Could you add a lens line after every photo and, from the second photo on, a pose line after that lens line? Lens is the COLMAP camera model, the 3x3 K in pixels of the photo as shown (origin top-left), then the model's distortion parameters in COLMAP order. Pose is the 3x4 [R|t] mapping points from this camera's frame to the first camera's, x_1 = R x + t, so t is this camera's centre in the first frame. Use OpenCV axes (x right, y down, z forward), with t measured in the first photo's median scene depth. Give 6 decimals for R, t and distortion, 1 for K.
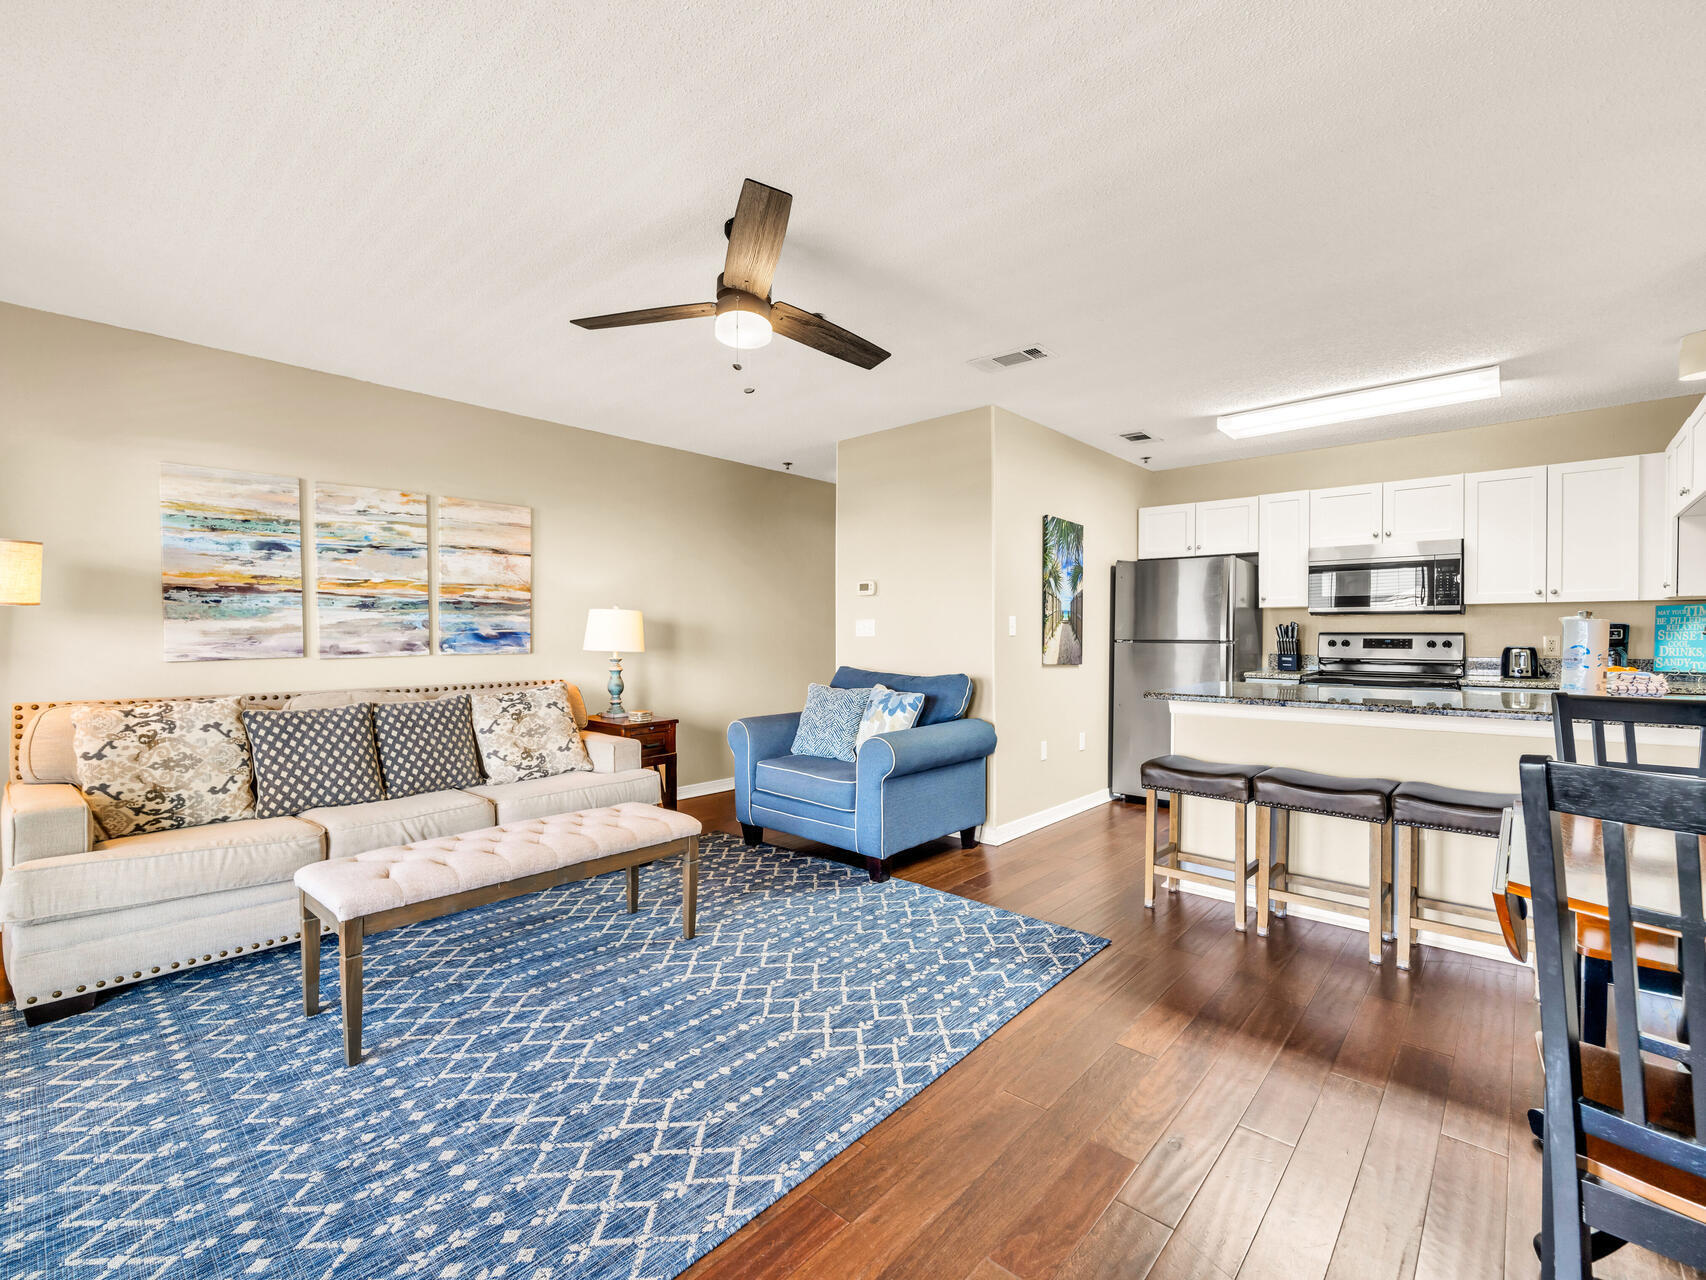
lens RADIAL K [[753.5, 0, 816.7], [0, 753.5, 654.8], [0, 0, 1]] dist [-0.000074, -0.001339]
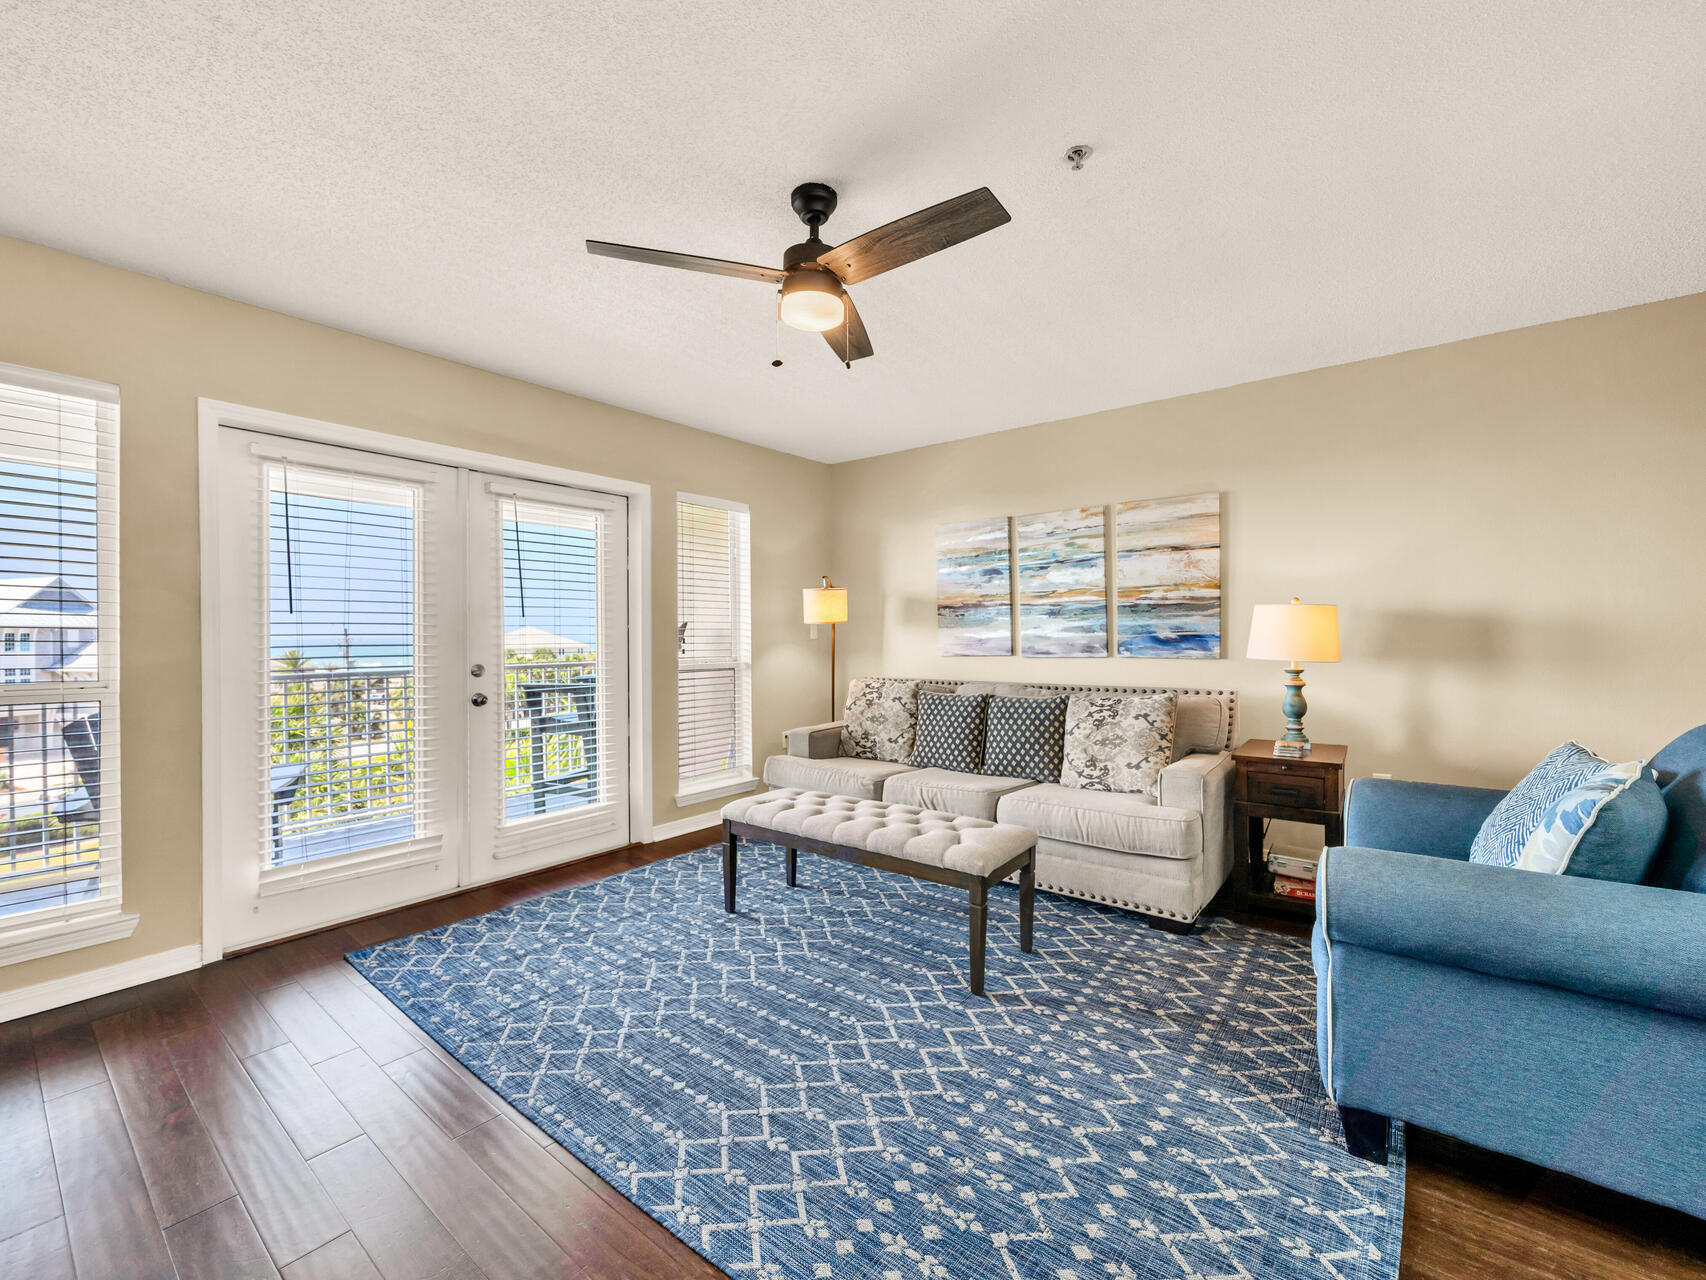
lens RADIAL K [[700.9, 0, 844.2], [0, 700.9, 658.3], [0, 0, 1]] dist [-0.000682, -0.001996]
pose [[0.093599, 0.026558, -0.995256, 0.527601], [-0.024346, 0.999406, 0.024379, -0.016743], [0.995312, 0.021949, 0.094190, 0.676729]]
